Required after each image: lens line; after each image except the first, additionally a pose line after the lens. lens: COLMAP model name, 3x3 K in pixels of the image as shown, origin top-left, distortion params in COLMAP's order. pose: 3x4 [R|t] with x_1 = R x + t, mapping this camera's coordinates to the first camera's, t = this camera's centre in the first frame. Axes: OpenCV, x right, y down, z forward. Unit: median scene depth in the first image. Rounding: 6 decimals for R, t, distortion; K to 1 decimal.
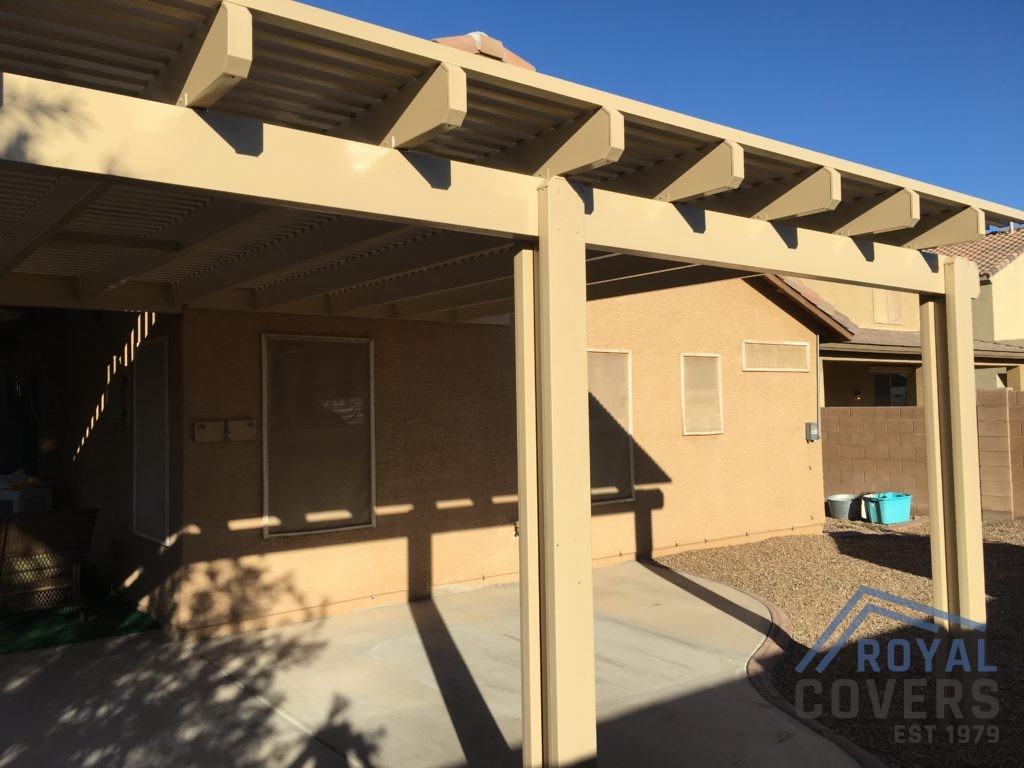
lens RADIAL K [[856.8, 0, 508.5], [0, 856.8, 378.5], [0, 0, 1]] dist [0.059212, -0.076976]
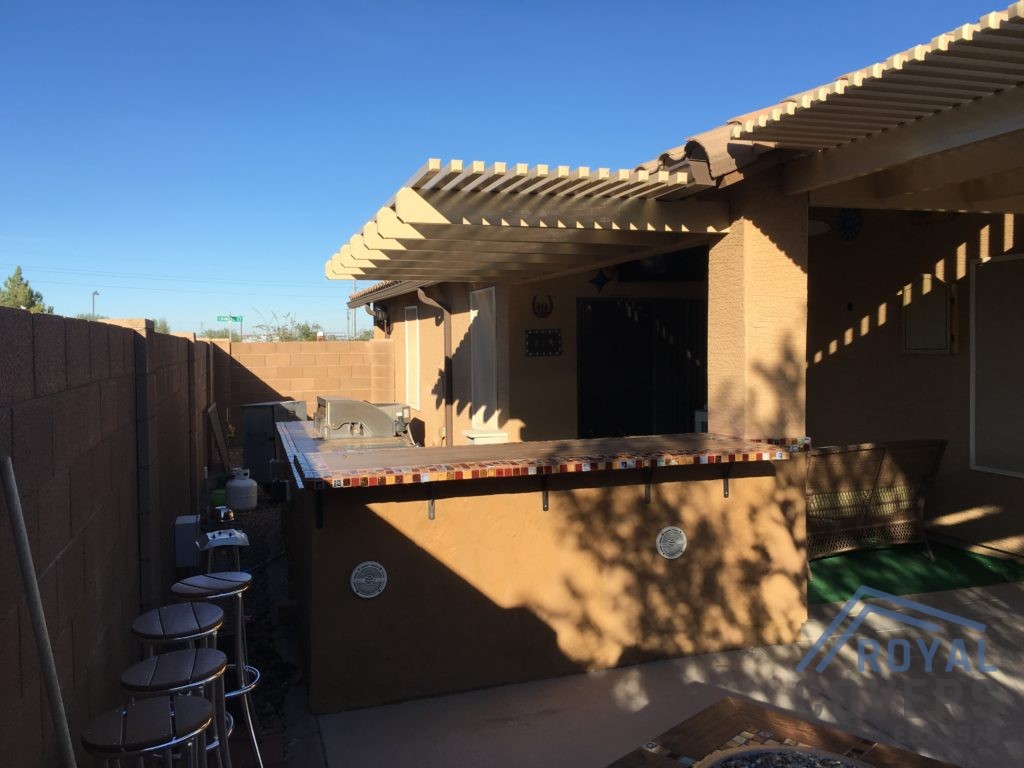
lens RADIAL K [[856.8, 0, 508.5], [0, 856.8, 378.5], [0, 0, 1]] dist [0.059212, -0.076976]
pose [[0.931130, 0.022610, -0.363986, -0.602594], [0.007250, 0.996731, 0.080460, 0.007734], [0.364615, -0.077557, 0.927923, -0.019232]]
